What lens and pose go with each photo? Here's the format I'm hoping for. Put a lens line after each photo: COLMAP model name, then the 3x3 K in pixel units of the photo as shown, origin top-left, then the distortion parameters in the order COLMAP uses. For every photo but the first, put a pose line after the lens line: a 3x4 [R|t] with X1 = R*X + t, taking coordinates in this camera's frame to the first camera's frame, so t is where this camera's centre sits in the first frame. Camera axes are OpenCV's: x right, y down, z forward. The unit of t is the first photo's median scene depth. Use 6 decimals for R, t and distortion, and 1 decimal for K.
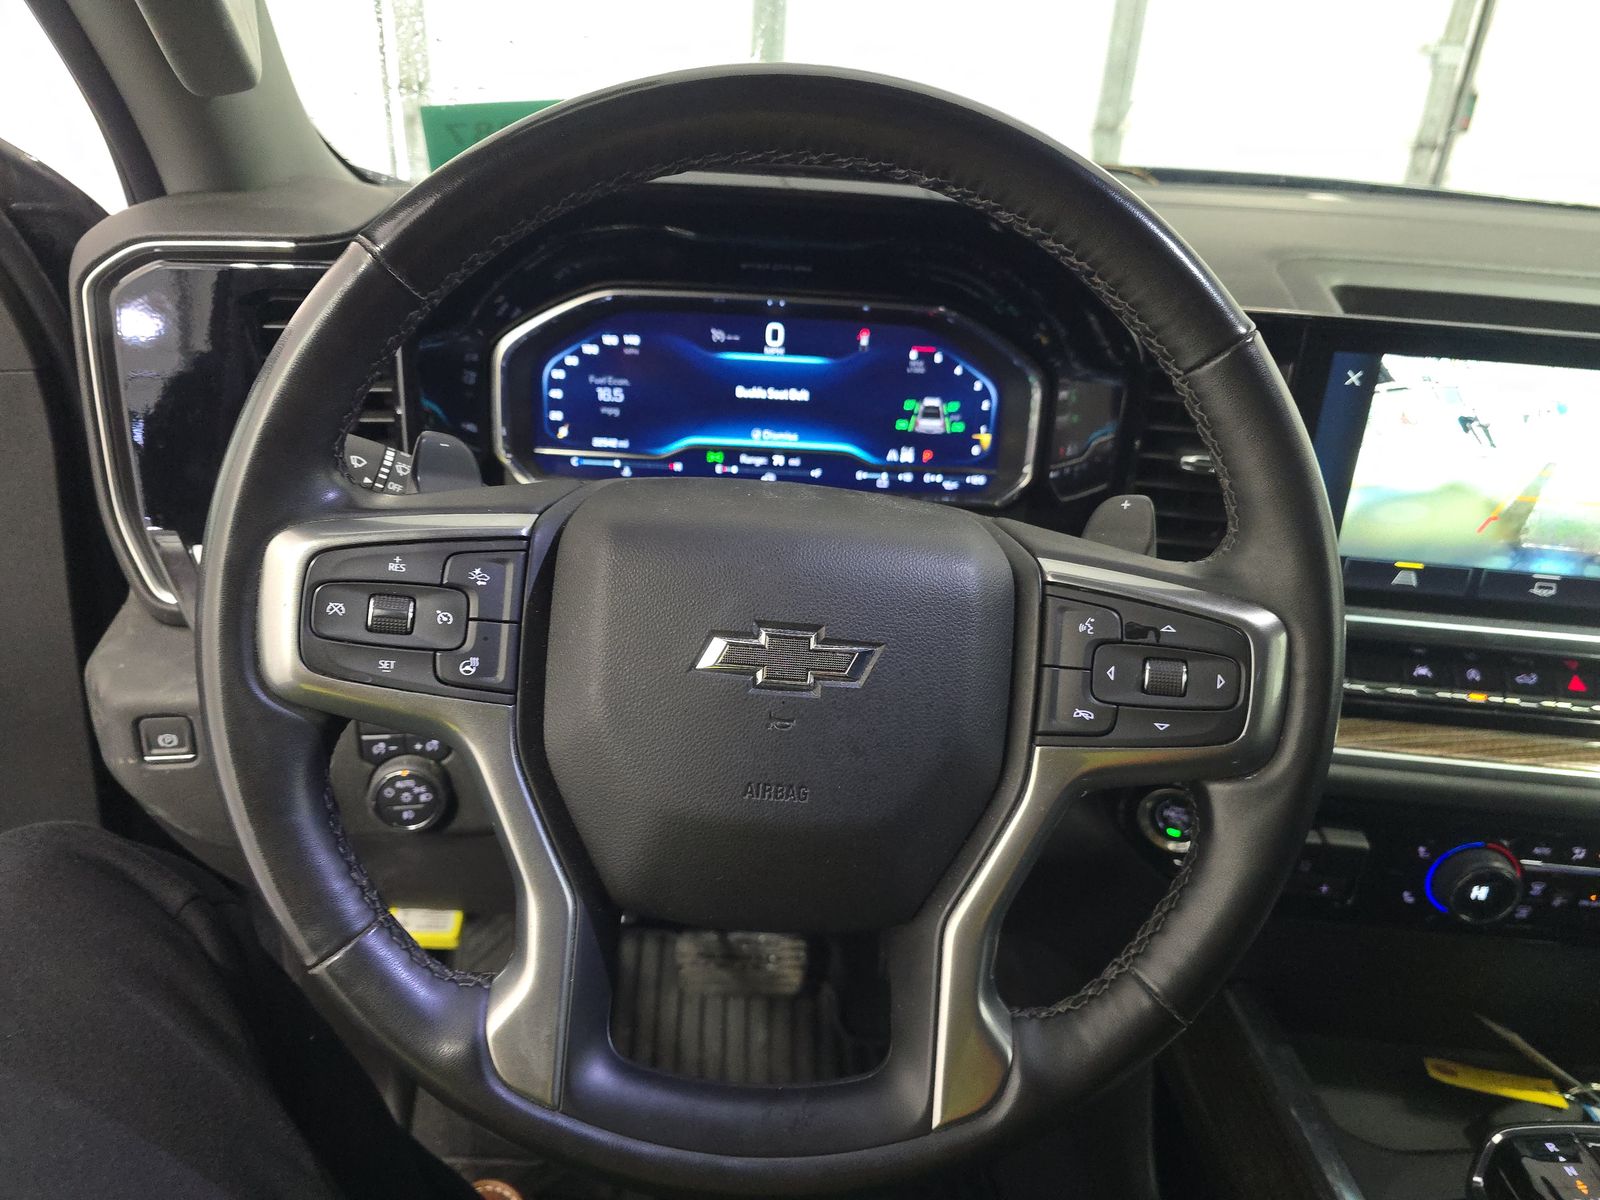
lens RADIAL K [[1093.8, 0, 800.0], [0, 1093.8, 600.0], [0, 0, 1]] dist [0.035544, -0.030927]
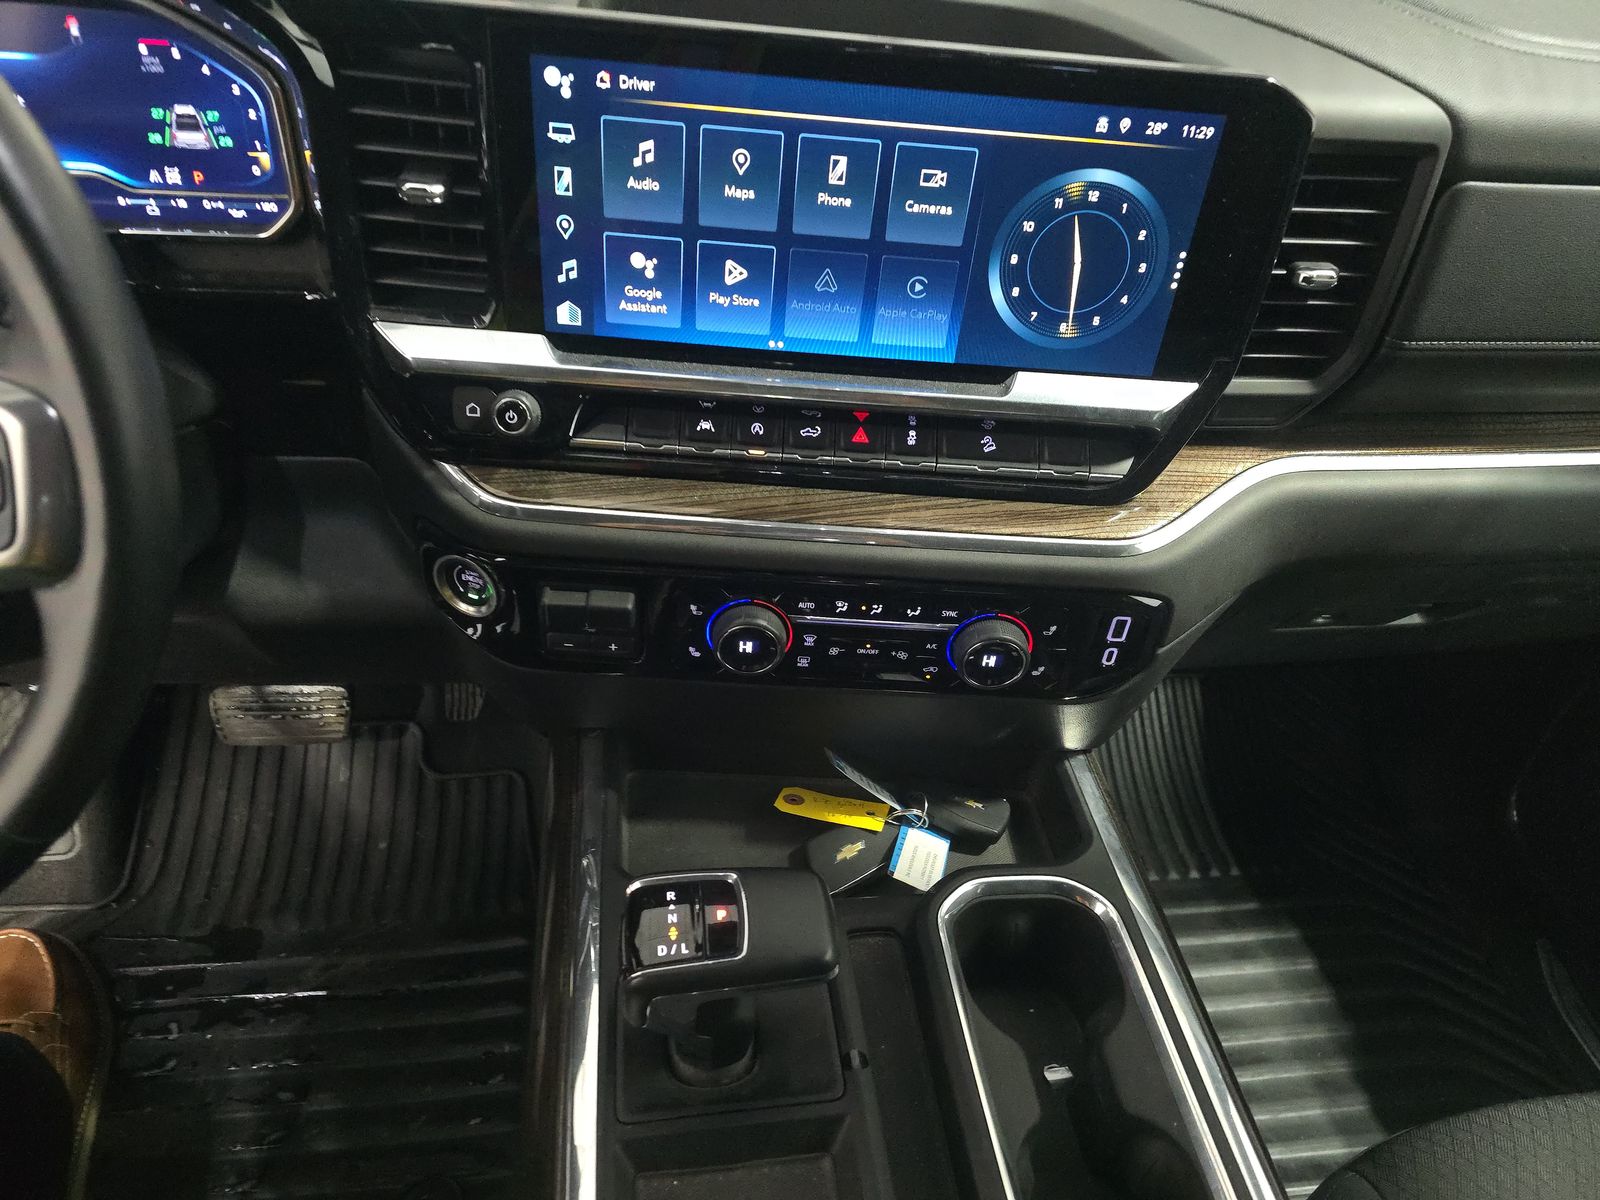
lens RADIAL K [[1093.8, 0, 800.0], [0, 1093.8, 600.0], [0, 0, 1]] dist [0.035544, -0.030927]
pose [[0.995359, -0.033961, 0.090042, 0.504365], [0.009798, 0.966564, 0.256240, -0.028779], [-0.095733, -0.254168, 0.962410, 0.037332]]
